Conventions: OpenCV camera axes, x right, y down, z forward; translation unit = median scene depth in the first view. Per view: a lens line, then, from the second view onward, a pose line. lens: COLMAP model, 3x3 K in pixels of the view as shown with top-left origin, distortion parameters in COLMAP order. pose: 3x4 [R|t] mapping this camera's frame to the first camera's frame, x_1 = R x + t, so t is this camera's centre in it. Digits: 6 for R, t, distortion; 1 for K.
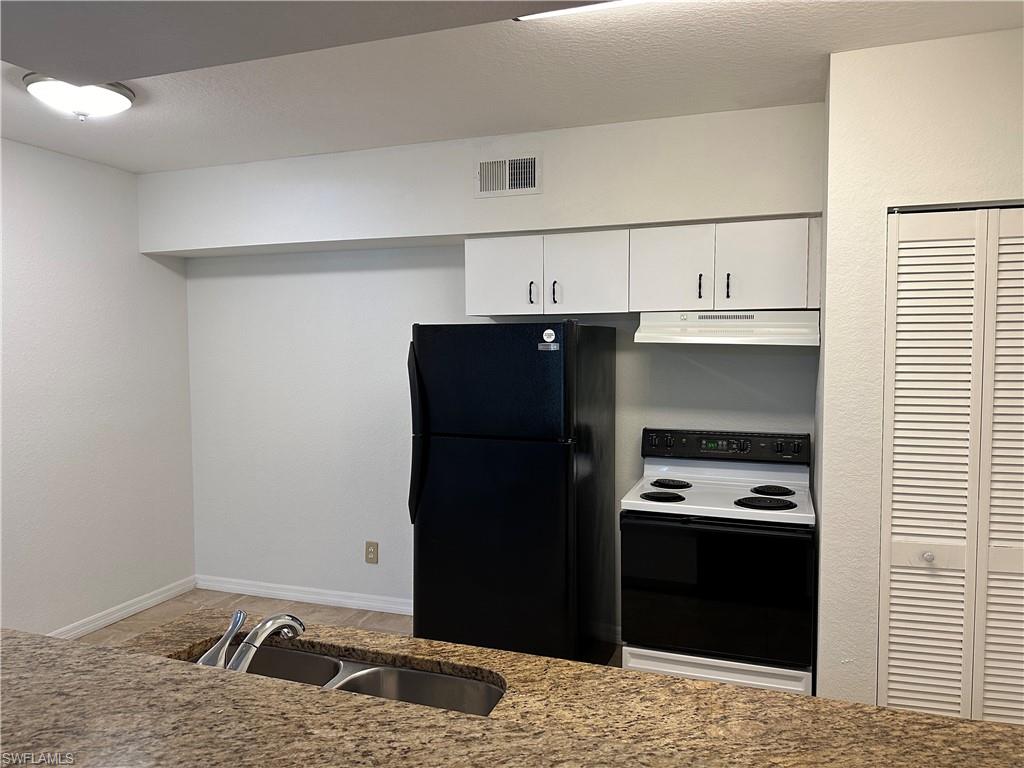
lens RADIAL K [[713.8, 0, 512.0], [0, 713.8, 384.0], [0, 0, 1]] dist [0.005273, -0.005695]
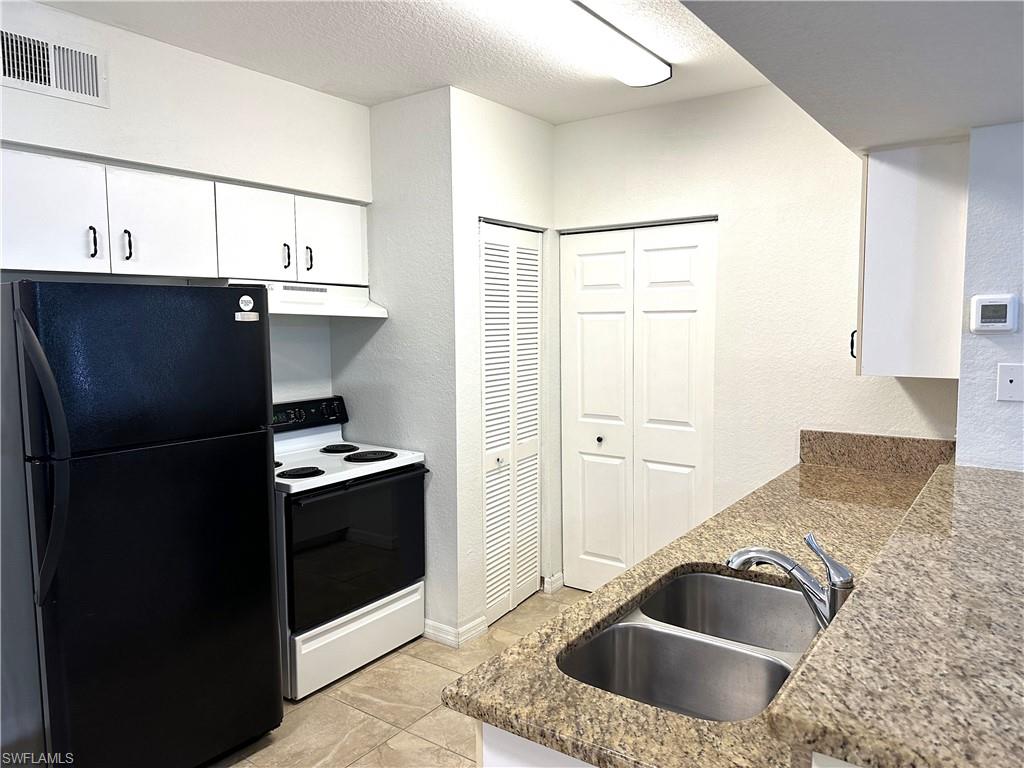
lens RADIAL K [[715.6, 0, 518.4], [0, 715.6, 379.2], [0, 0, 1]] dist [0.057936, -0.068094]
pose [[0.271166, -0.077485, 0.959409, -0.817724], [0.055600, 0.996351, 0.064754, -0.019683], [-0.960925, 0.035784, 0.274485, 0.564285]]
